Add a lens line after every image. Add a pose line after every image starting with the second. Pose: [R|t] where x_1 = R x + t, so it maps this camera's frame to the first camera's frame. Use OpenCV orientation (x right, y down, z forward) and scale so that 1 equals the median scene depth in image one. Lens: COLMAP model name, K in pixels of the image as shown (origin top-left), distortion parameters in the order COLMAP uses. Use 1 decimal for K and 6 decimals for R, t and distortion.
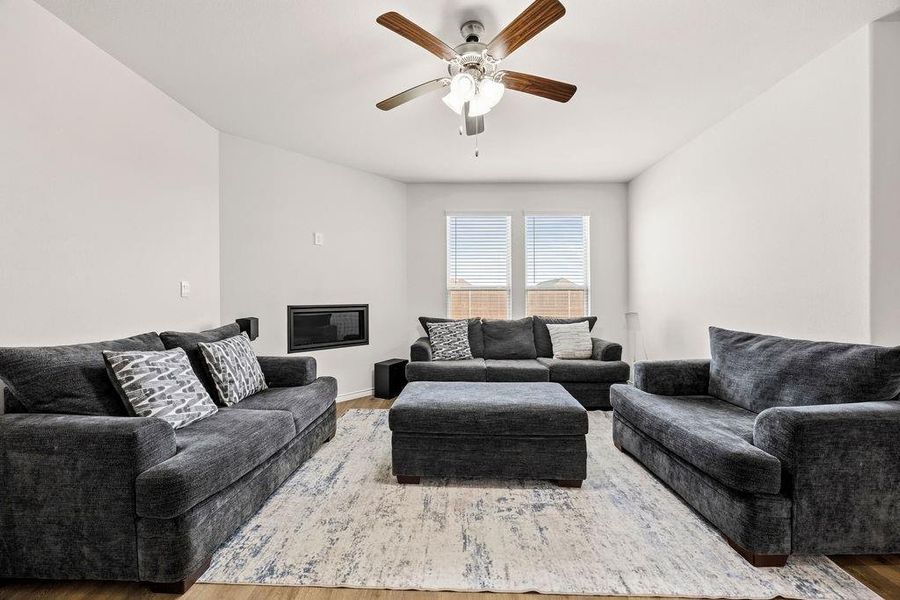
lens RADIAL K [[350.8, 0, 452.3], [0, 350.8, 297.0], [0, 0, 1]] dist [-0.001323, -0.000148]
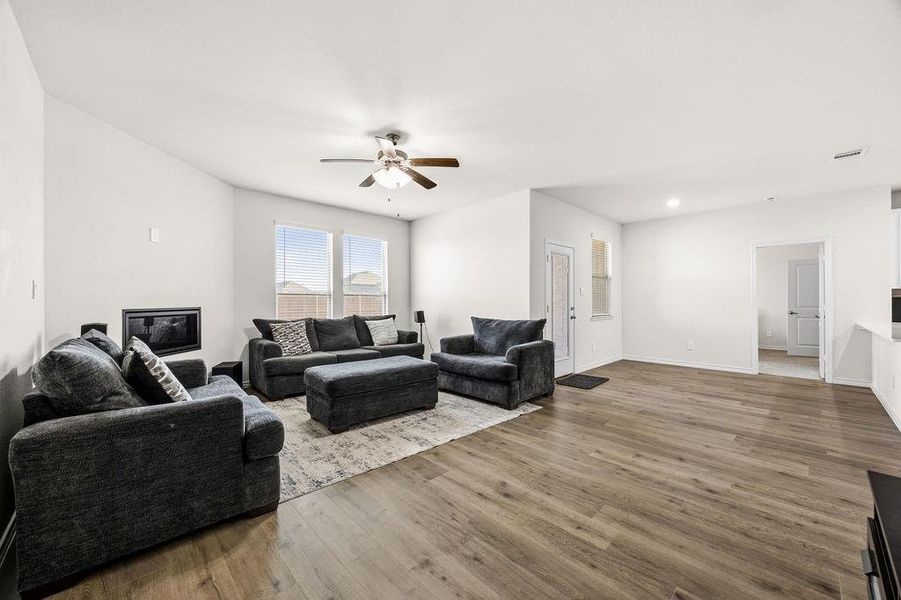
lens RADIAL K [[349.9, 0, 459.0], [0, 349.9, 298.4], [0, 0, 1]] dist [-0.000066, -0.000023]
pose [[0.704898, 0.007156, 0.709272, -0.765834], [-0.003586, 0.999972, -0.006525, -0.000138], [-0.709299, 0.002056, 0.704905, -0.320041]]
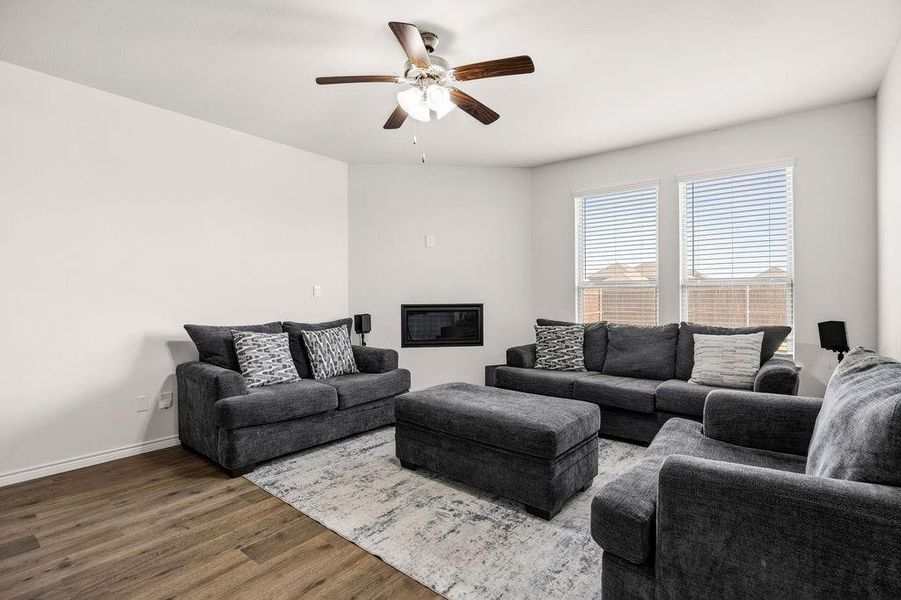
lens RADIAL K [[435.1, 0, 452.3], [0, 435.1, 296.2], [0, 0, 1]] dist [-0.010807, -0.000128]
pose [[0.782837, -0.003364, -0.622218, 0.794764], [0.004578, 0.999989, 0.000353, -0.002091], [0.622210, -0.003125, 0.782844, 0.031868]]
